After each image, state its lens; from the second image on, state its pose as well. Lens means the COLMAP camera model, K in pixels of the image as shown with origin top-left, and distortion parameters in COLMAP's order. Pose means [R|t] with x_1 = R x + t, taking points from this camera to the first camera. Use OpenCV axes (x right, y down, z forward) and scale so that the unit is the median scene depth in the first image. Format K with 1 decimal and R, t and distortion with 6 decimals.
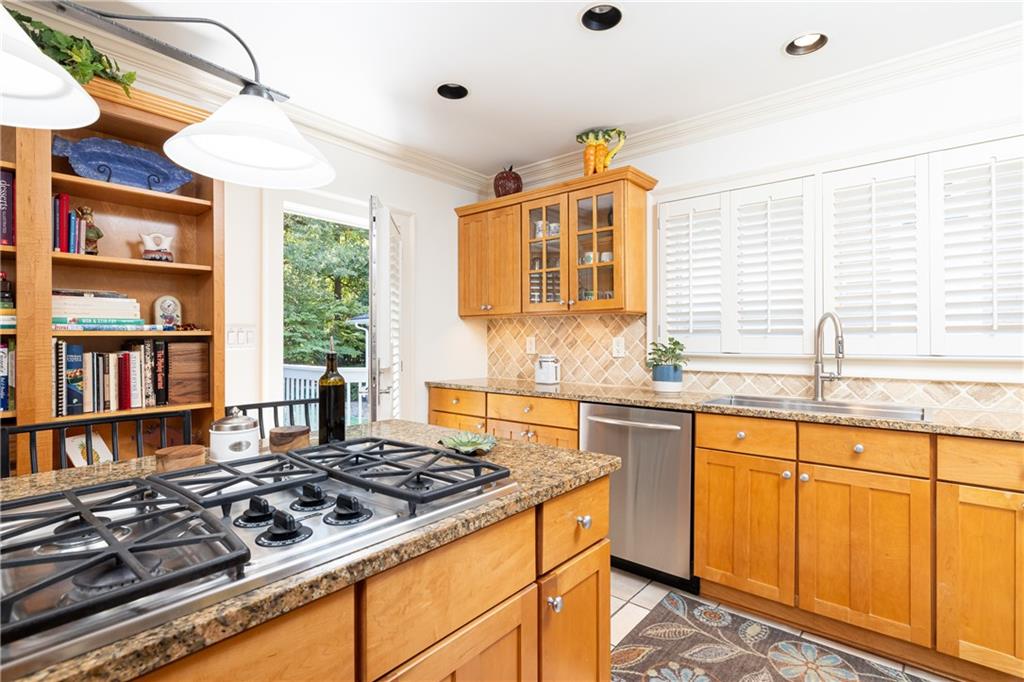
lens RADIAL K [[487.2, 0, 512.6], [0, 487.2, 337.7], [0, 0, 1]] dist [-0.004746, -0.000241]
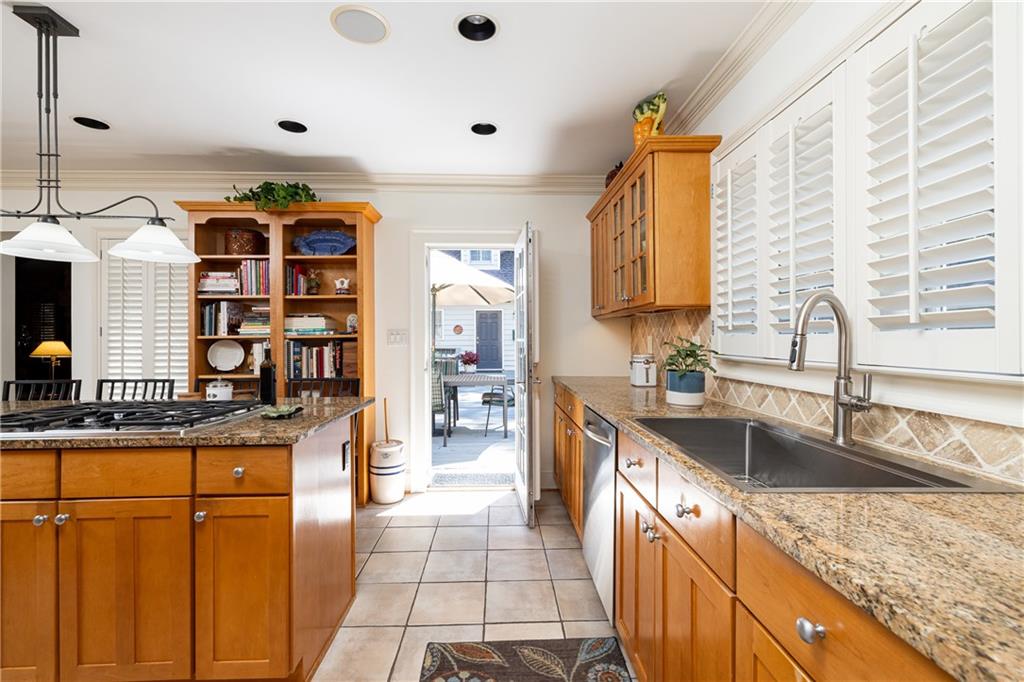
lens RADIAL K [[446.9, 0, 510.8], [0, 446.9, 336.2], [0, 0, 1]] dist [0.002547, 0.000396]
pose [[0.672500, -0.005977, -0.740073, 0.828523], [0.007168, 0.999973, -0.001562, -0.002124], [0.740062, -0.004254, 0.672525, 0.364312]]
